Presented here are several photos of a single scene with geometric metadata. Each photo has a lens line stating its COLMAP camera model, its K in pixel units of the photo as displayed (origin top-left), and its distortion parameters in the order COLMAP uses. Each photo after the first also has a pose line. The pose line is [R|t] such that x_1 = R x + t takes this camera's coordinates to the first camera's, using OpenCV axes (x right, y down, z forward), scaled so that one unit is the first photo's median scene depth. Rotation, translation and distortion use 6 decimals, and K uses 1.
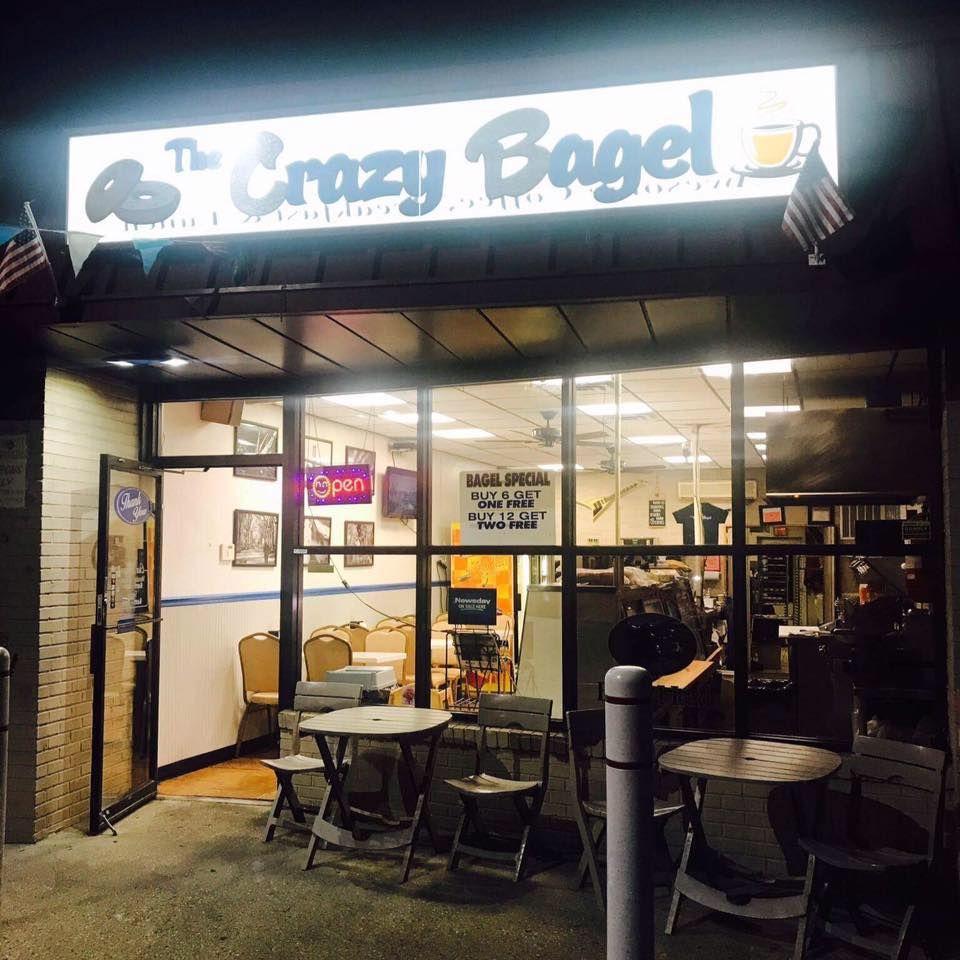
lens RADIAL K [[1039.3, 0, 480.0], [0, 1039.3, 480.0], [0, 0, 1]] dist [0.003270, -0.001468]
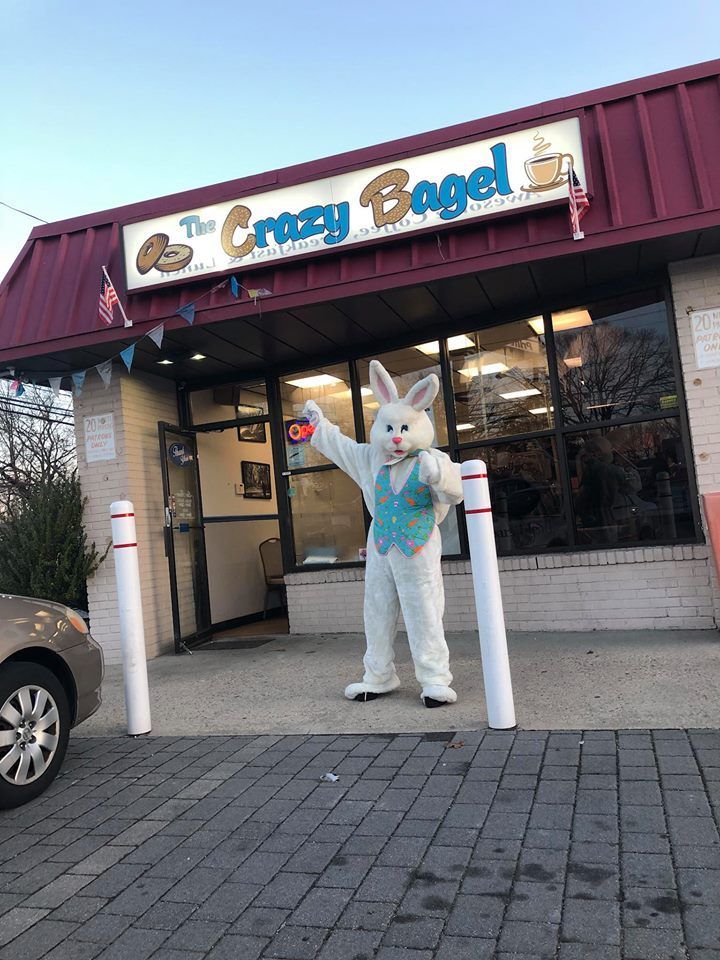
lens RADIAL K [[749.6, 0, 360.0], [0, 749.6, 480.0], [0, 0, 1]] dist [0.004937, 0.002547]
pose [[0.992764, -0.101171, -0.064686, 0.017160], [0.101580, 0.994823, 0.003062, 0.116922], [0.064041, -0.009611, 0.997901, -0.184234]]
